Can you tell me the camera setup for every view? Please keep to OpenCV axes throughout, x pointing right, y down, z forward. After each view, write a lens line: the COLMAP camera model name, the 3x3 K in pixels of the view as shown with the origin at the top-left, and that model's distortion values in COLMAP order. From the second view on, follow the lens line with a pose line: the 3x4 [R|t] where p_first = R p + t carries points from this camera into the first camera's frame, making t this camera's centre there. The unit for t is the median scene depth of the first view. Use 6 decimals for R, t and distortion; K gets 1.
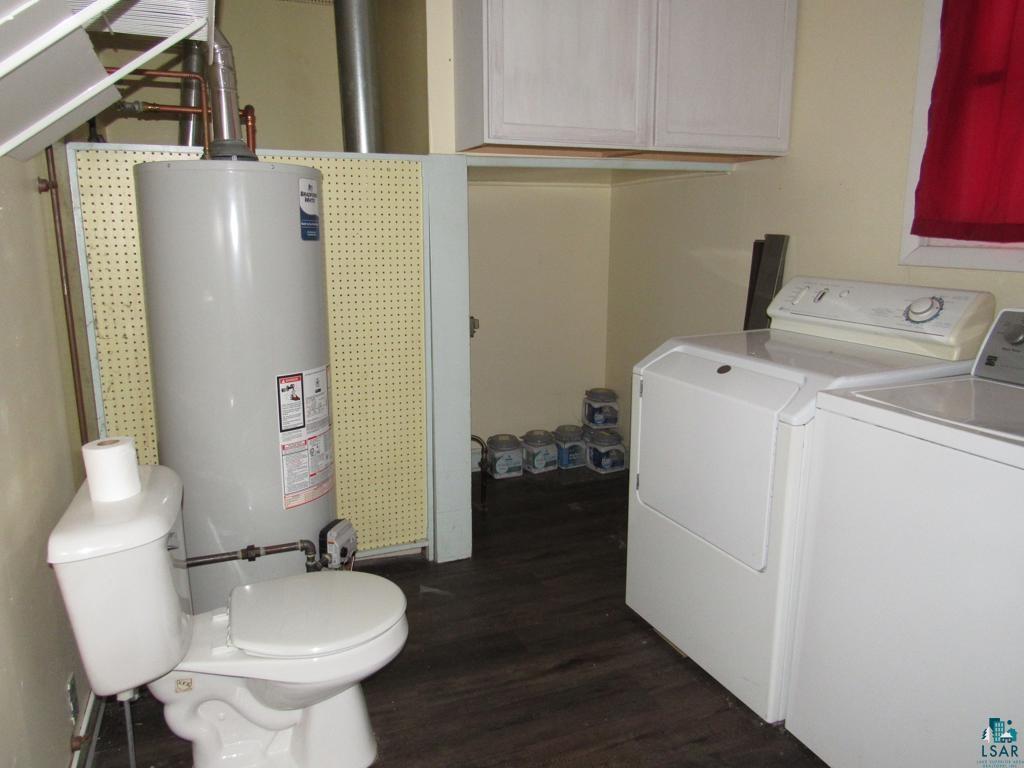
lens RADIAL K [[738.0, 0, 510.9], [0, 738.0, 388.6], [0, 0, 1]] dist [-0.021411, 0.004919]
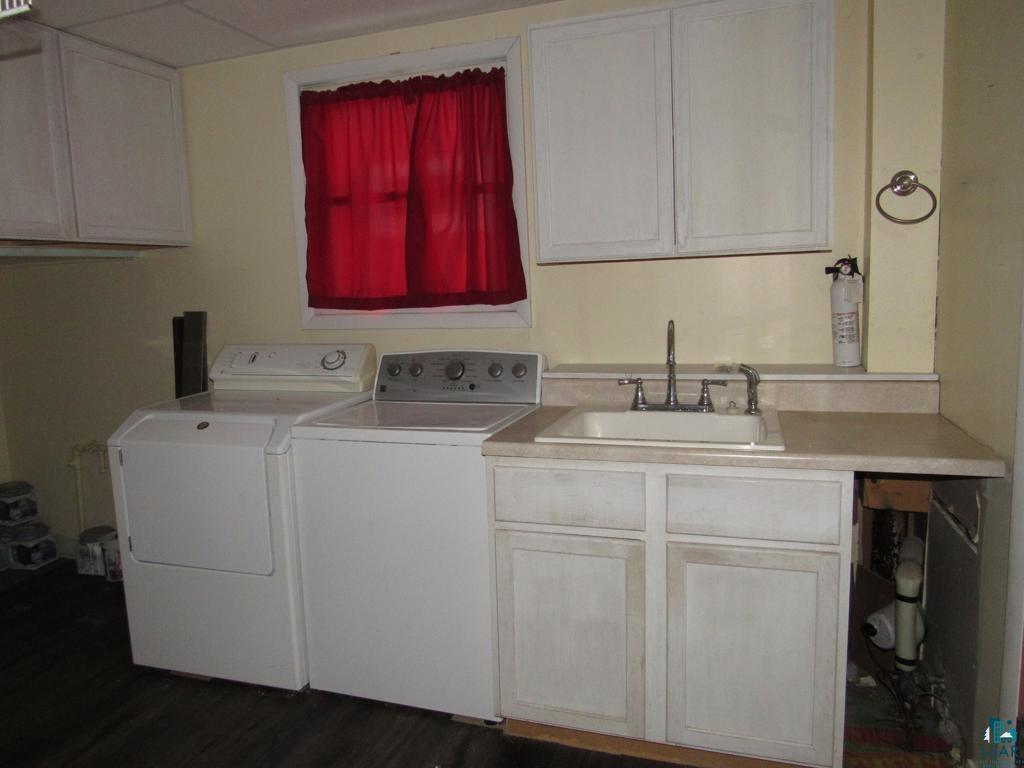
lens RADIAL K [[738.0, 0, 512.1], [0, 738.0, 382.2], [0, 0, 1]] dist [-0.021411, 0.004919]
pose [[0.654029, -0.121474, 0.746652, -0.243588], [0.192613, 0.981233, -0.009081, 0.011538], [-0.731537, 0.149754, 0.665152, -0.166423]]
